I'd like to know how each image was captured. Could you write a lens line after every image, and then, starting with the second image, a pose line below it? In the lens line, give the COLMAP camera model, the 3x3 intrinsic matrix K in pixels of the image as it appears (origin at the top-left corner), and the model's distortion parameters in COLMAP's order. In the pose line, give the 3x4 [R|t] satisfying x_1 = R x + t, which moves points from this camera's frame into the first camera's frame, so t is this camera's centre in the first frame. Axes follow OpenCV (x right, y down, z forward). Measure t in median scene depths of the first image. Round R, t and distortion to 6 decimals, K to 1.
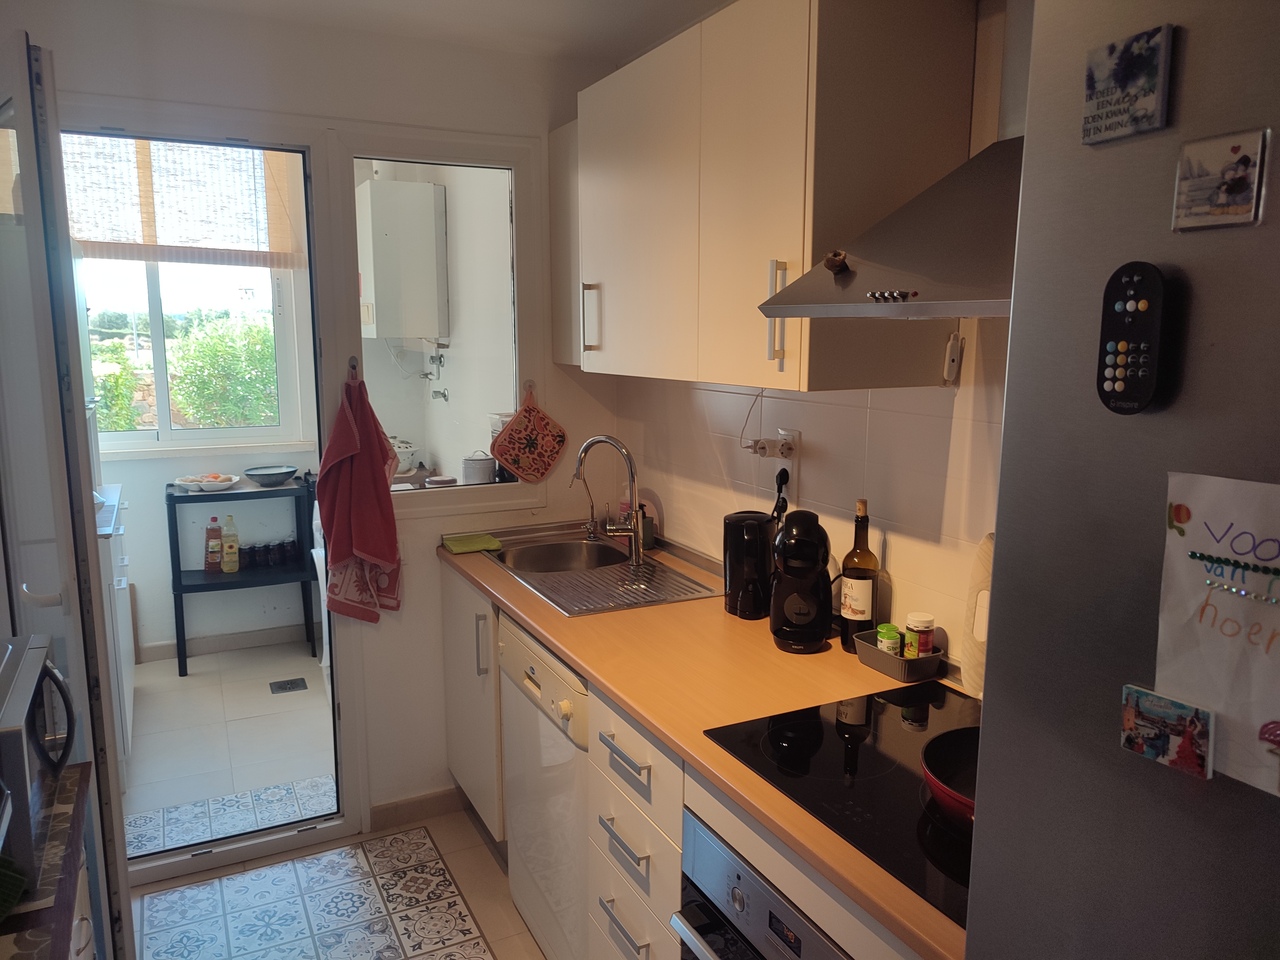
lens RADIAL K [[930.9, 0, 640.1], [0, 930.9, 479.7], [0, 0, 1]] dist [0.017561, -0.001505]
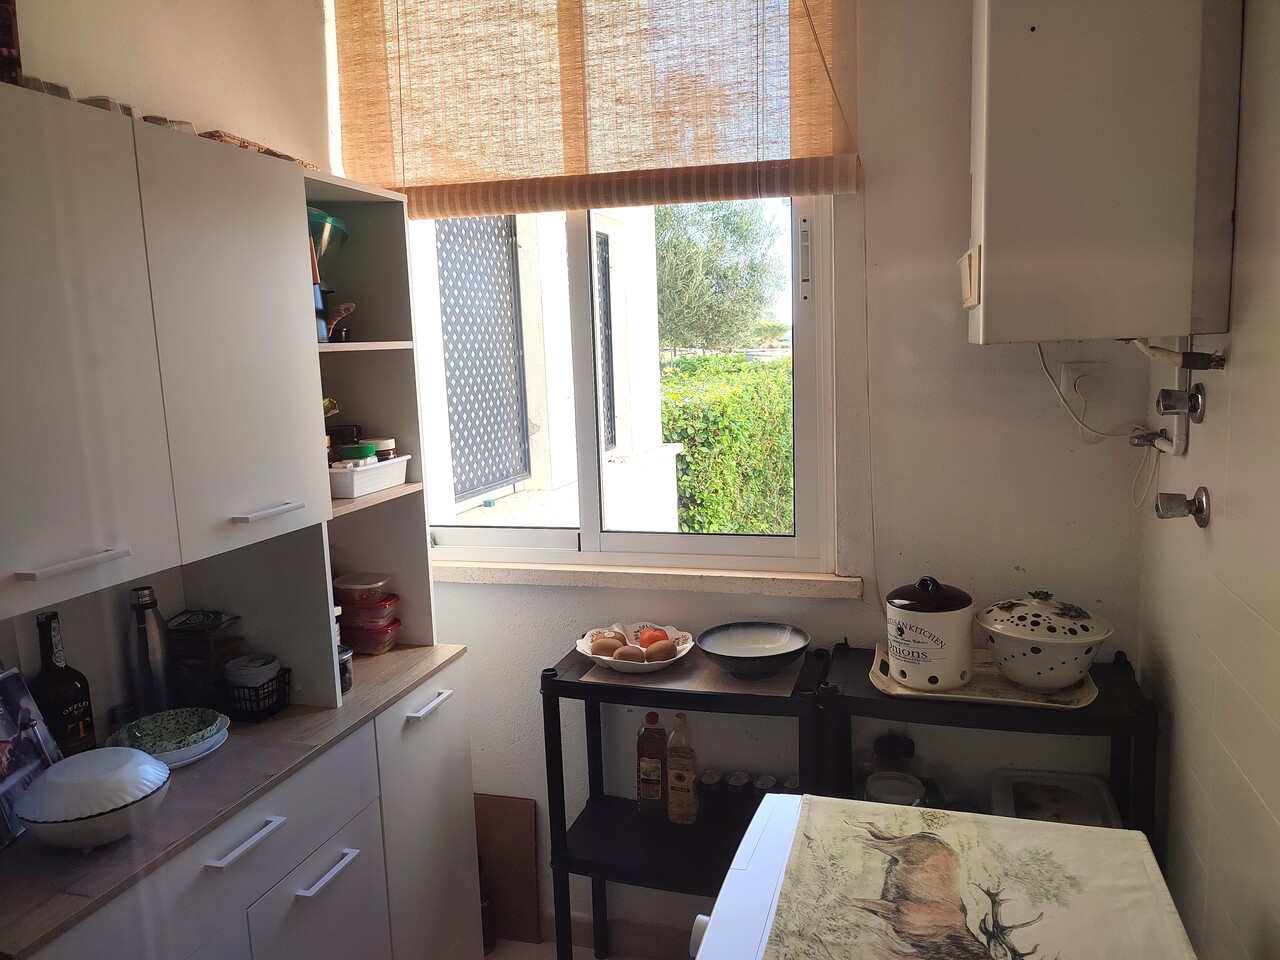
lens RADIAL K [[930.9, 0, 641.4], [0, 930.9, 478.9], [0, 0, 1]] dist [0.017561, -0.001505]
pose [[0.719383, 0.068032, -0.691274, -0.123282], [-0.072298, 0.997120, 0.022894, -0.094746], [0.690840, 0.033509, 0.722230, 0.624690]]
